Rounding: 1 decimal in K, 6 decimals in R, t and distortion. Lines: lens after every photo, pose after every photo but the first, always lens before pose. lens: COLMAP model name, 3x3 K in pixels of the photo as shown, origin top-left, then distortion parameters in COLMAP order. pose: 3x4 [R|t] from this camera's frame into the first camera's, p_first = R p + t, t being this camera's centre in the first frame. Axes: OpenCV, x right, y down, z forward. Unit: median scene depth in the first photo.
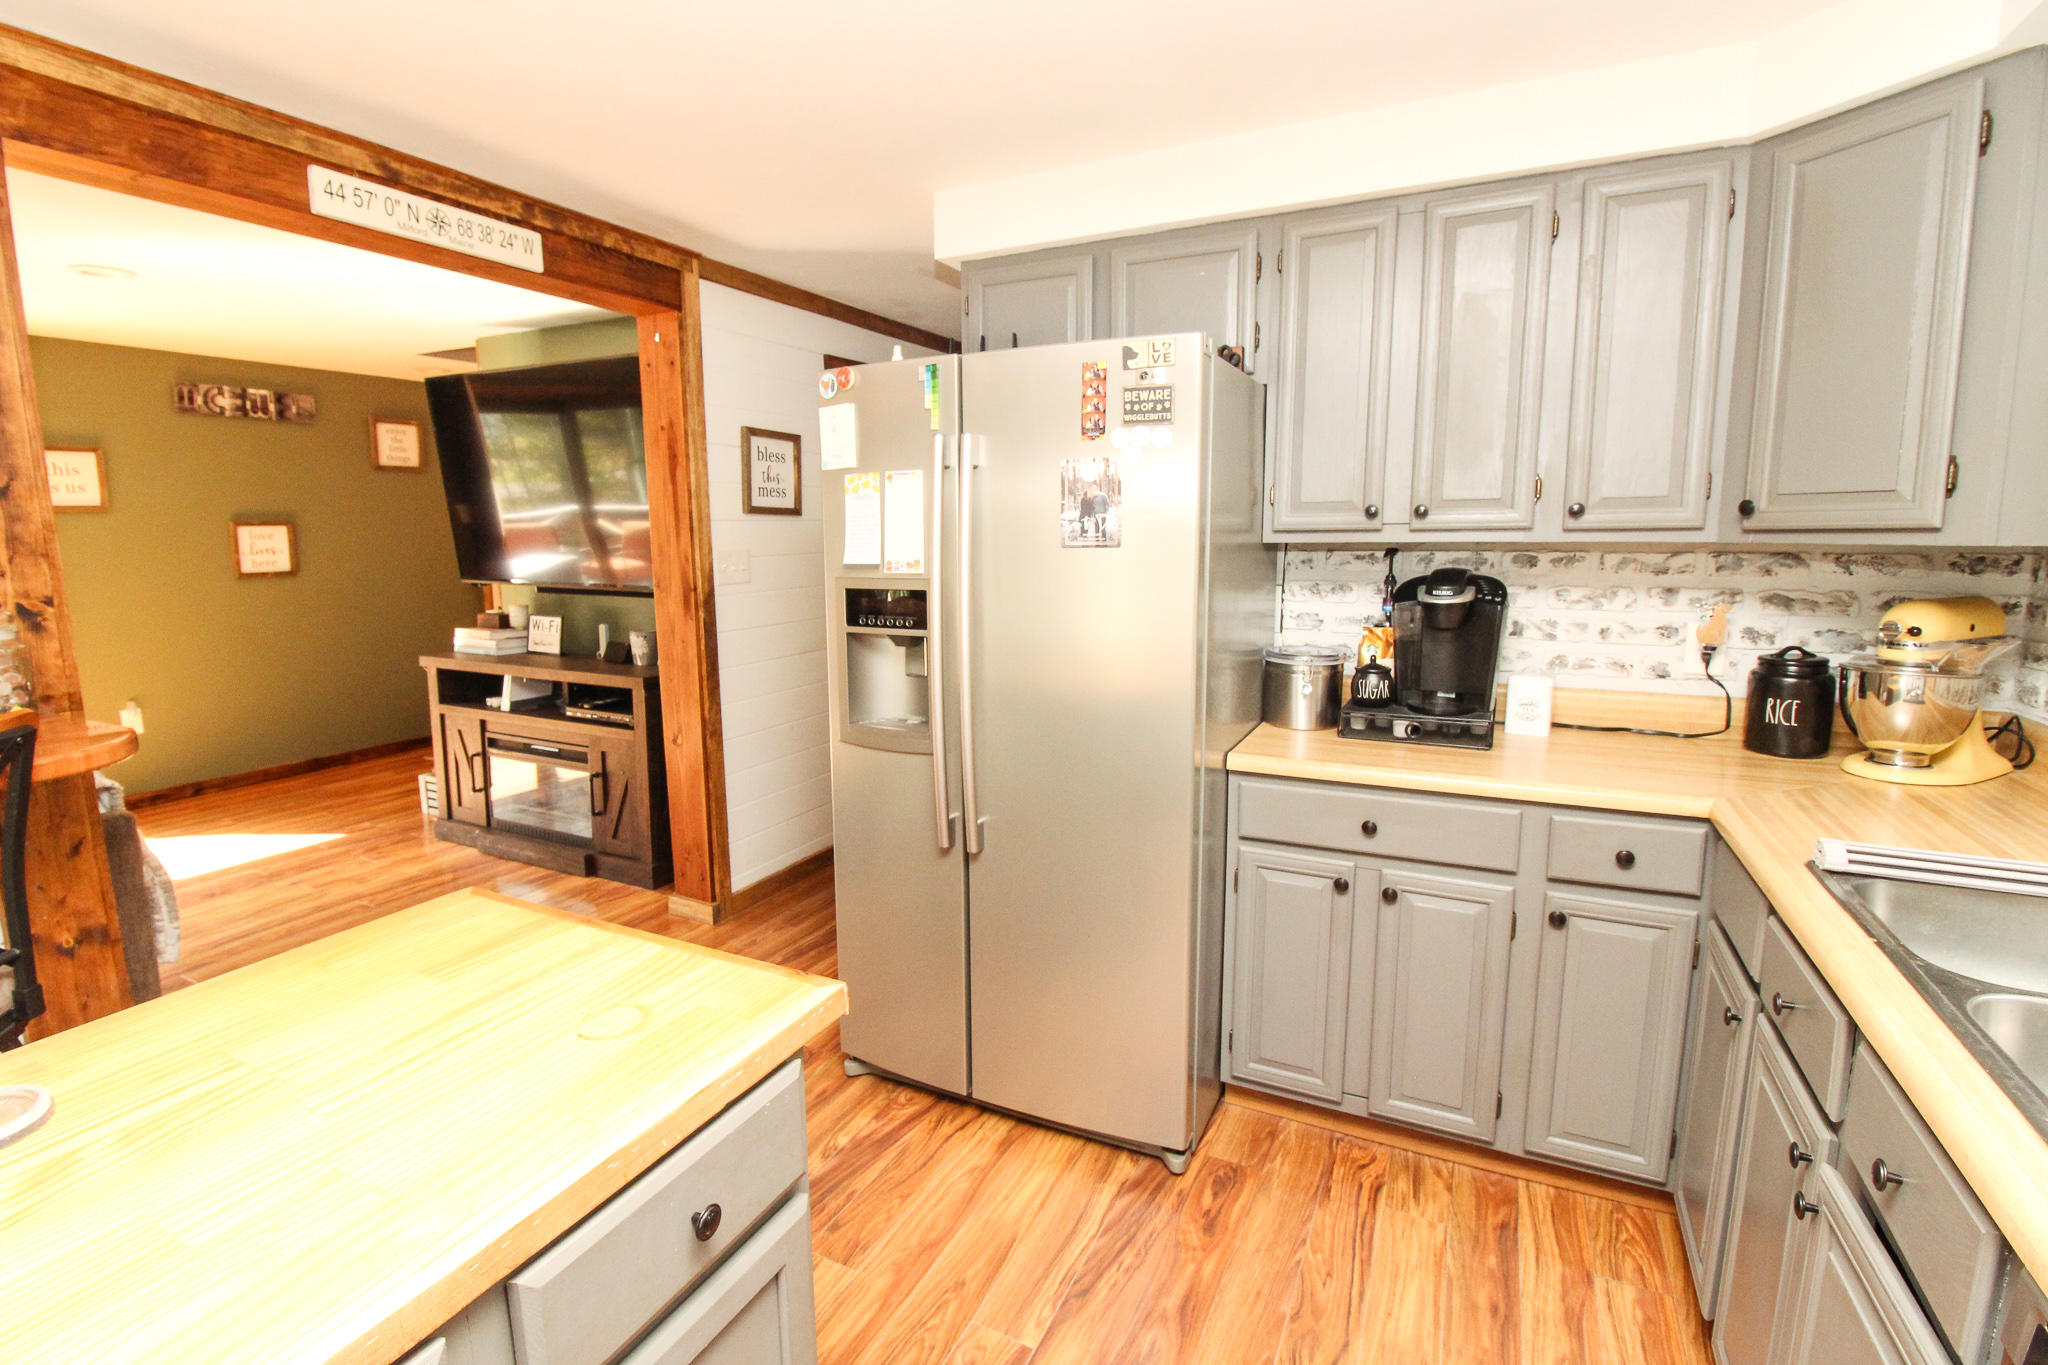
lens RADIAL K [[950.8, 0, 1016.3], [0, 950.8, 679.2], [0, 0, 1]] dist [-0.017422, -0.004114]
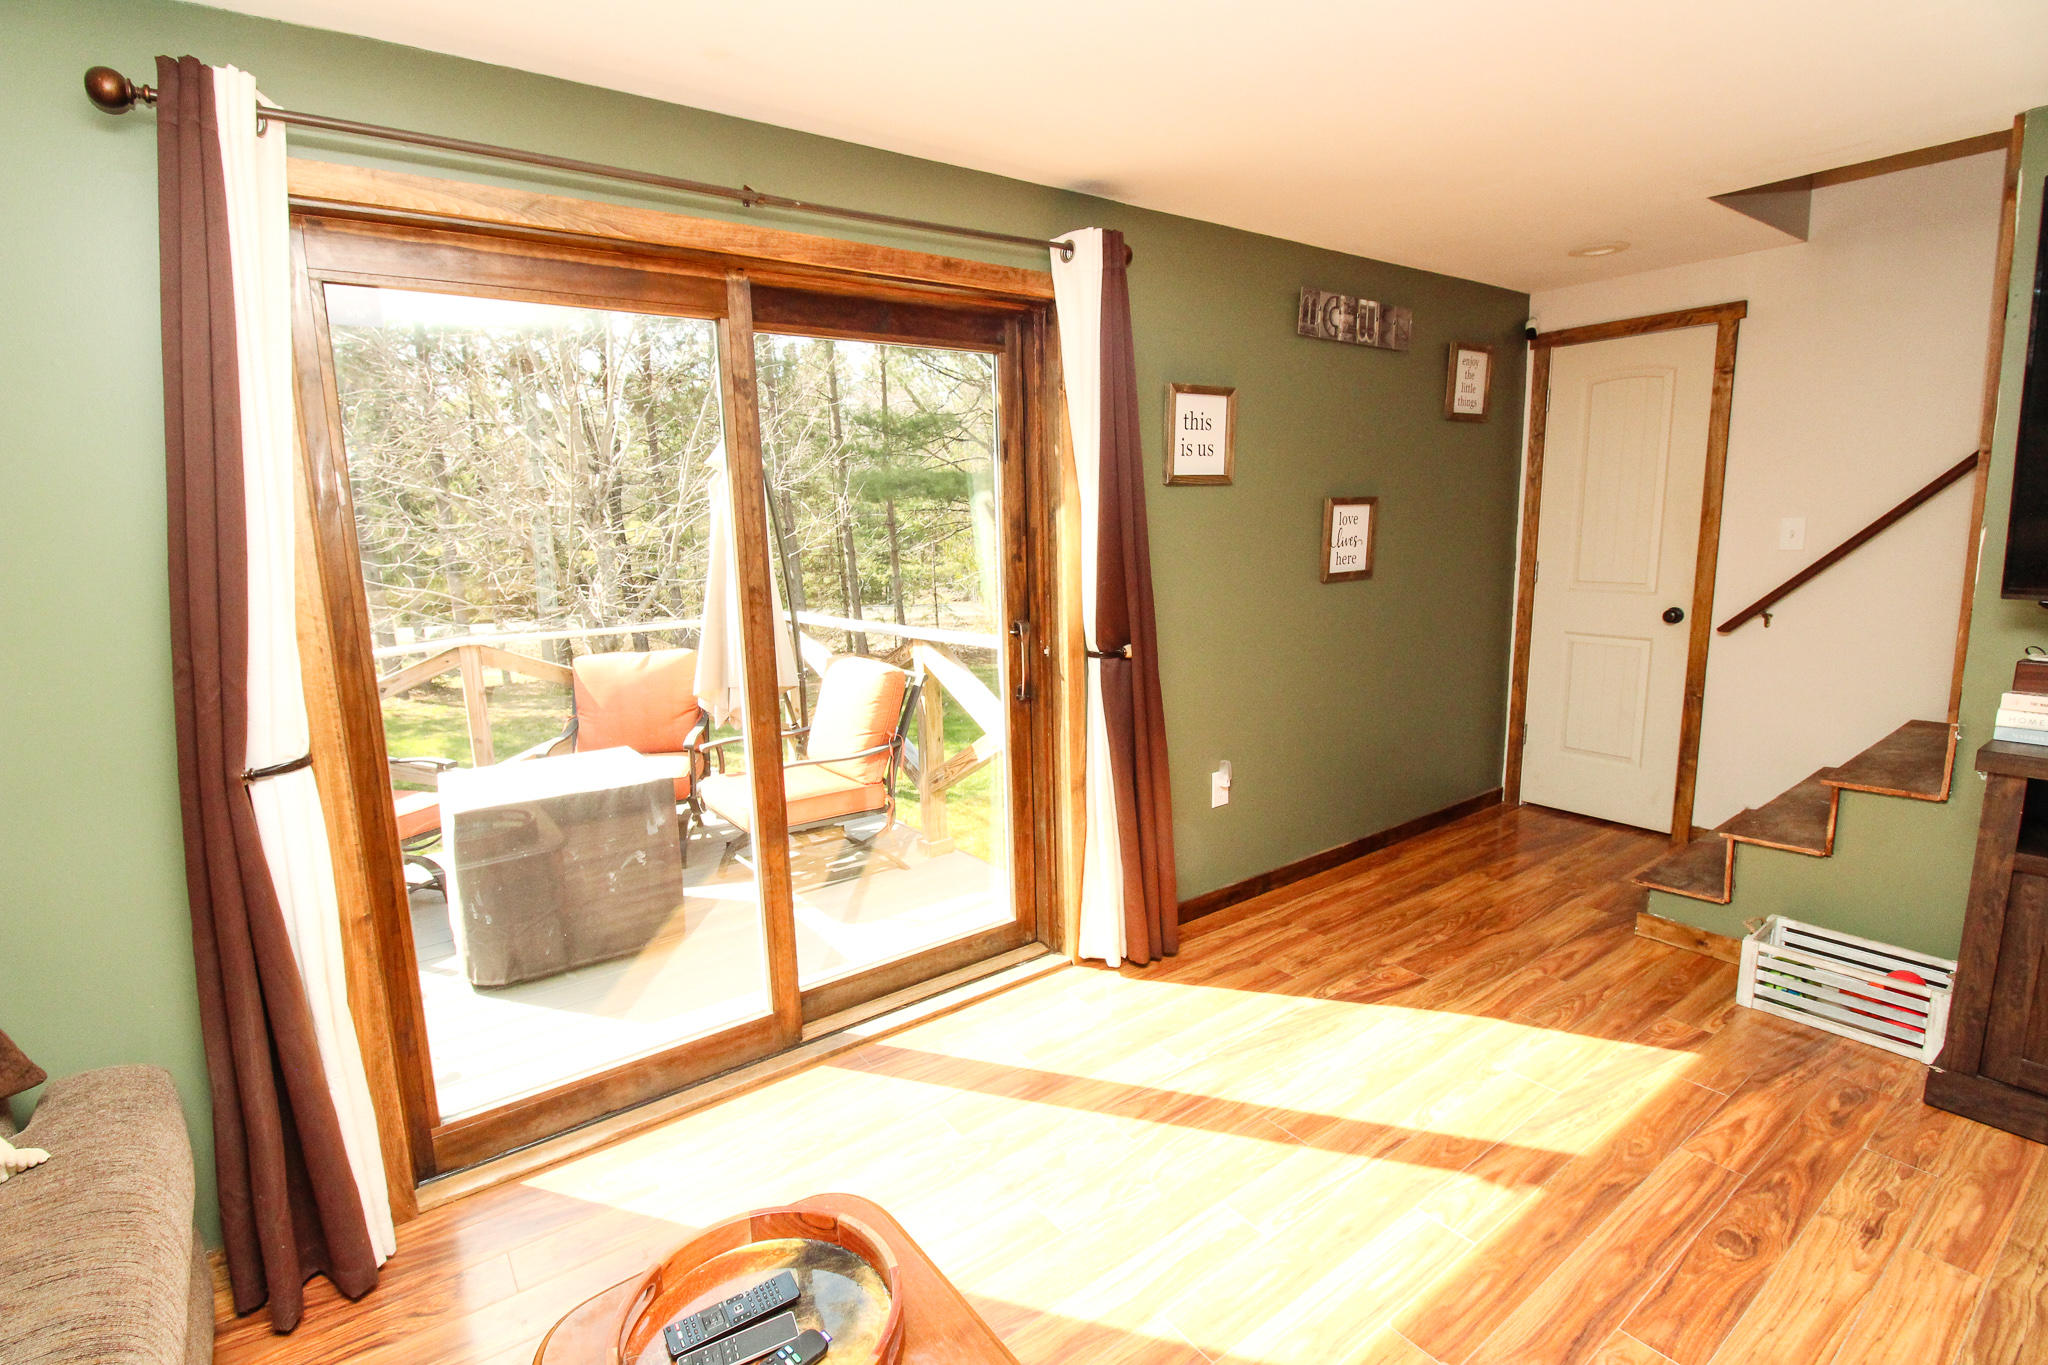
lens RADIAL K [[950.8, 0, 987.1], [0, 950.8, 678.7], [0, 0, 1]] dist [-0.017422, -0.004114]
pose [[0.877902, 0.051073, -0.476108, -0.750182], [-0.046926, 0.998686, 0.020604, -0.041638], [0.476535, 0.004253, 0.879145, 0.289971]]
